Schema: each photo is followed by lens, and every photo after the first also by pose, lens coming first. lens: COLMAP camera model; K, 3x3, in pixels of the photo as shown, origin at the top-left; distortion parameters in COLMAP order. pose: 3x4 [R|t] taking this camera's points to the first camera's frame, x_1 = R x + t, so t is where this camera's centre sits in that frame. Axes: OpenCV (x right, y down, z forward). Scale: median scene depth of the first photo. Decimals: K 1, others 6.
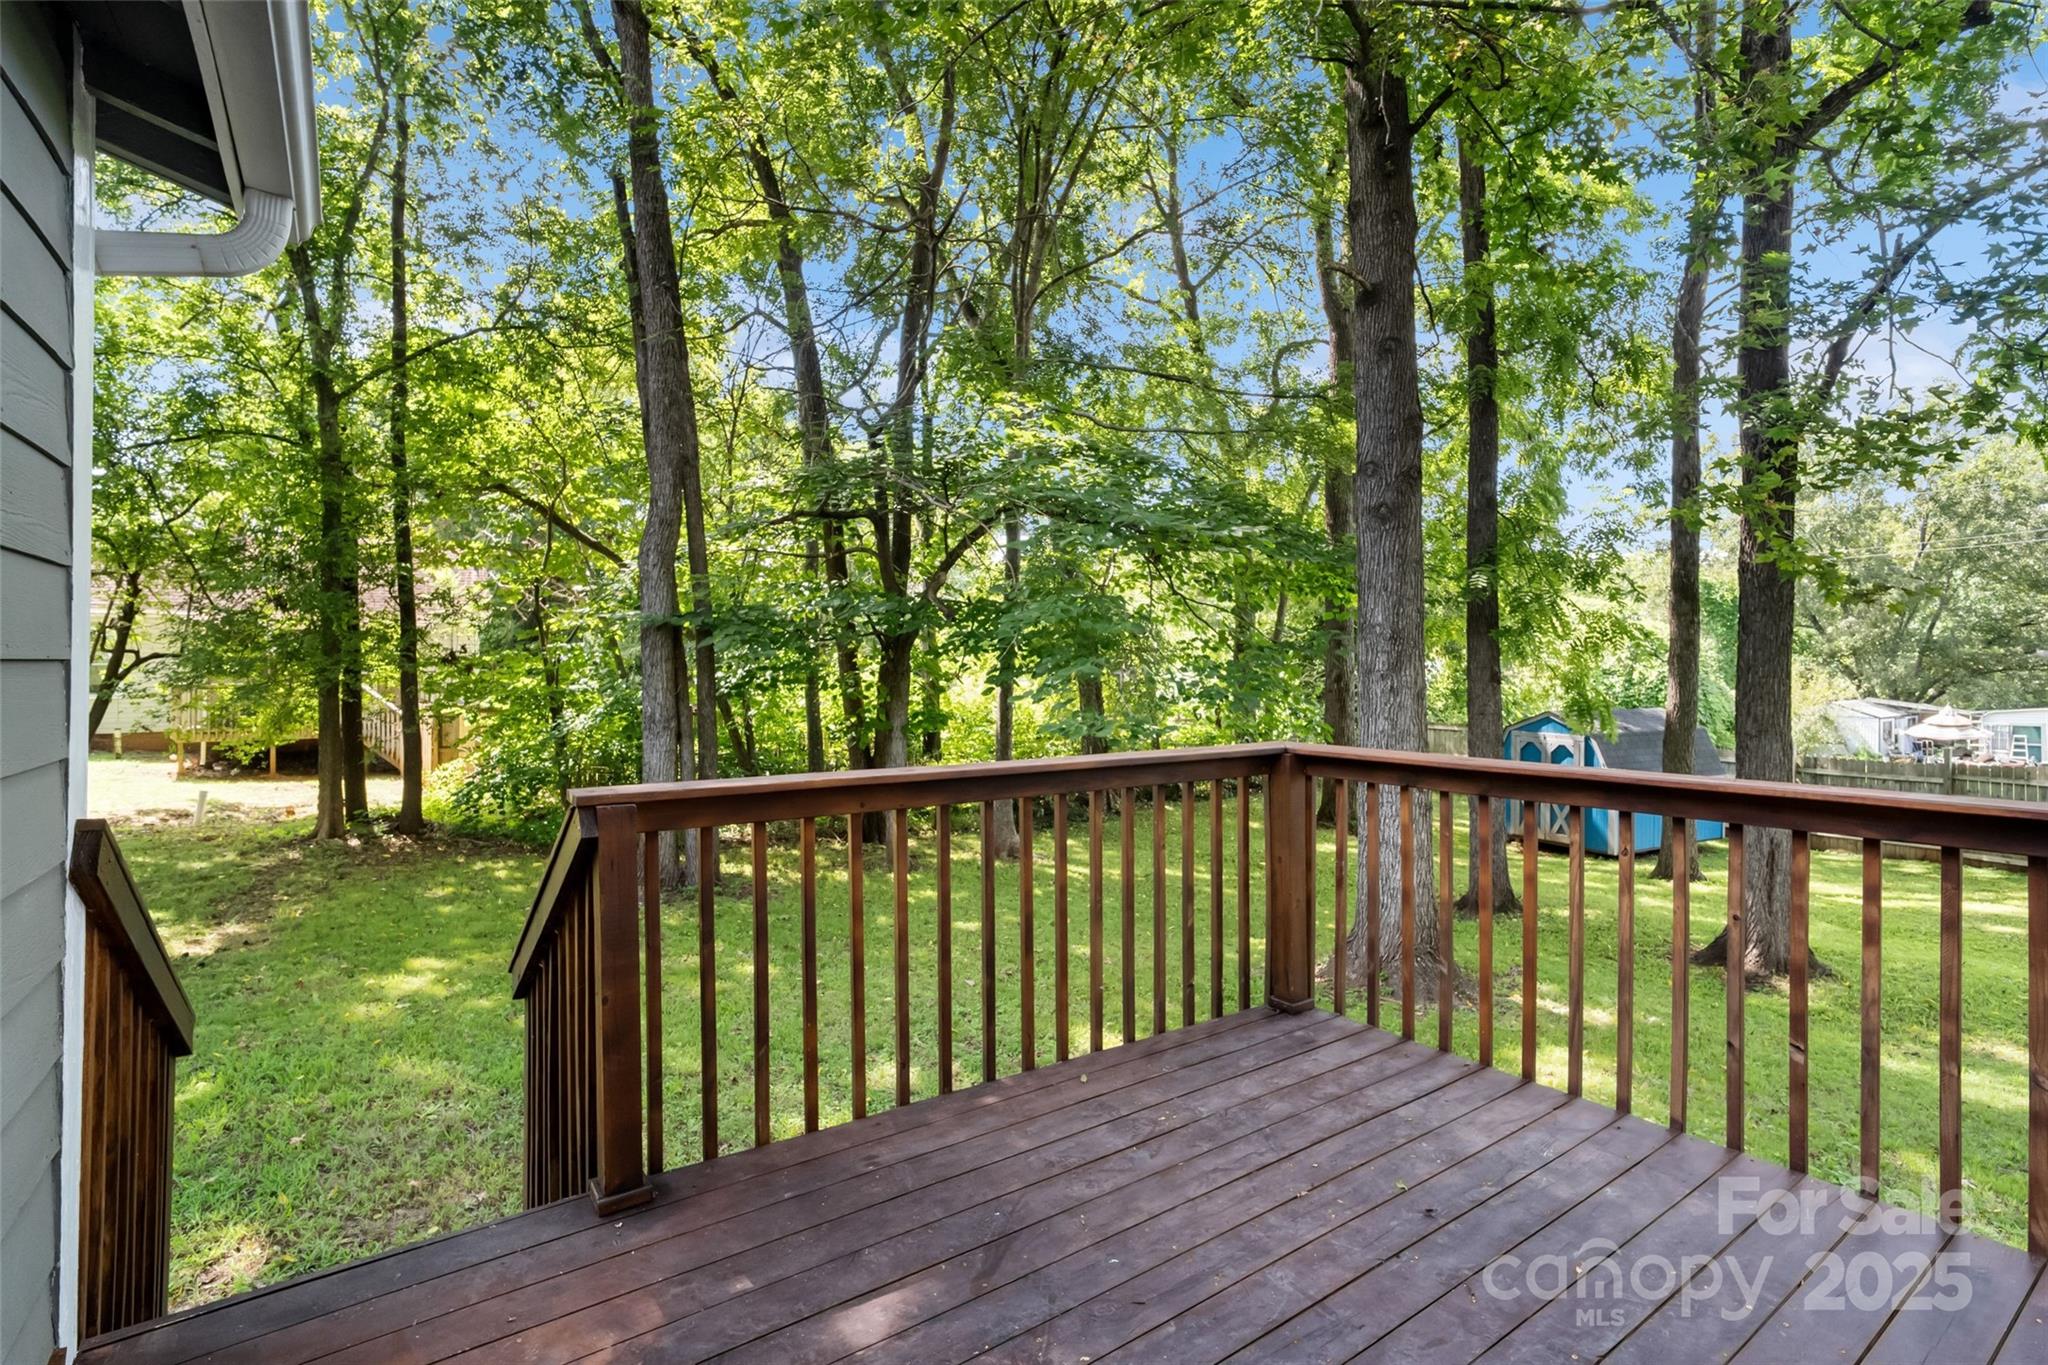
lens RADIAL K [[966.9, 0, 1033.3], [0, 966.9, 677.3], [0, 0, 1]] dist [0.001515, 0.000544]
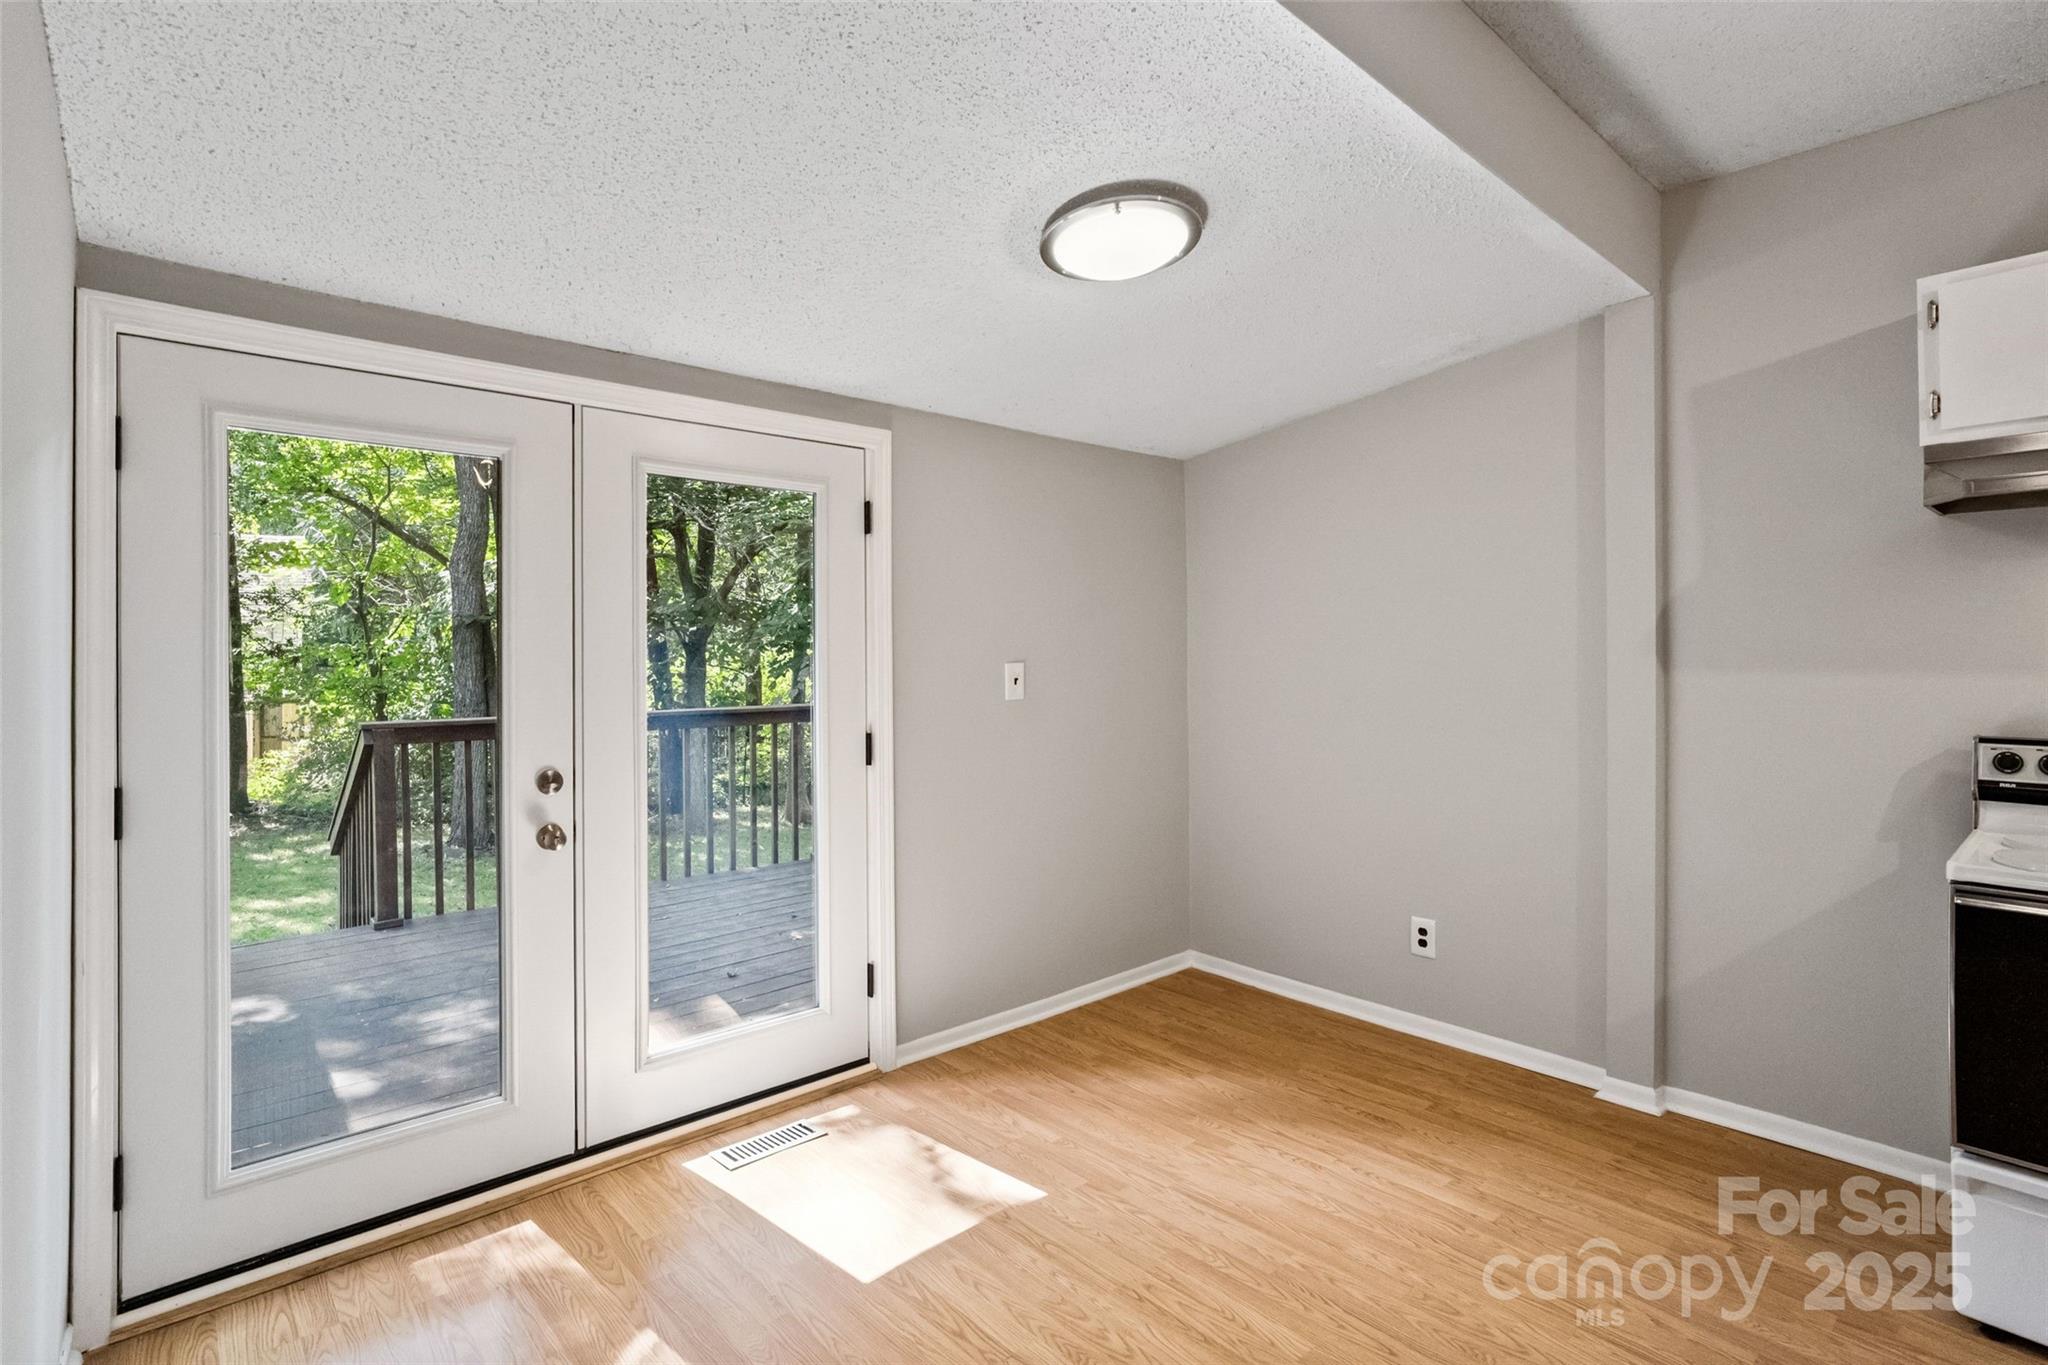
lens RADIAL K [[966.9, 0, 1011.3], [0, 966.9, 672.9], [0, 0, 1]] dist [0.001515, 0.000544]
pose [[0.993673, -0.003001, 0.112269, 0.118240], [0.002531, 0.999987, 0.004332, 0.003011], [-0.112280, -0.004020, 0.993668, -0.210729]]
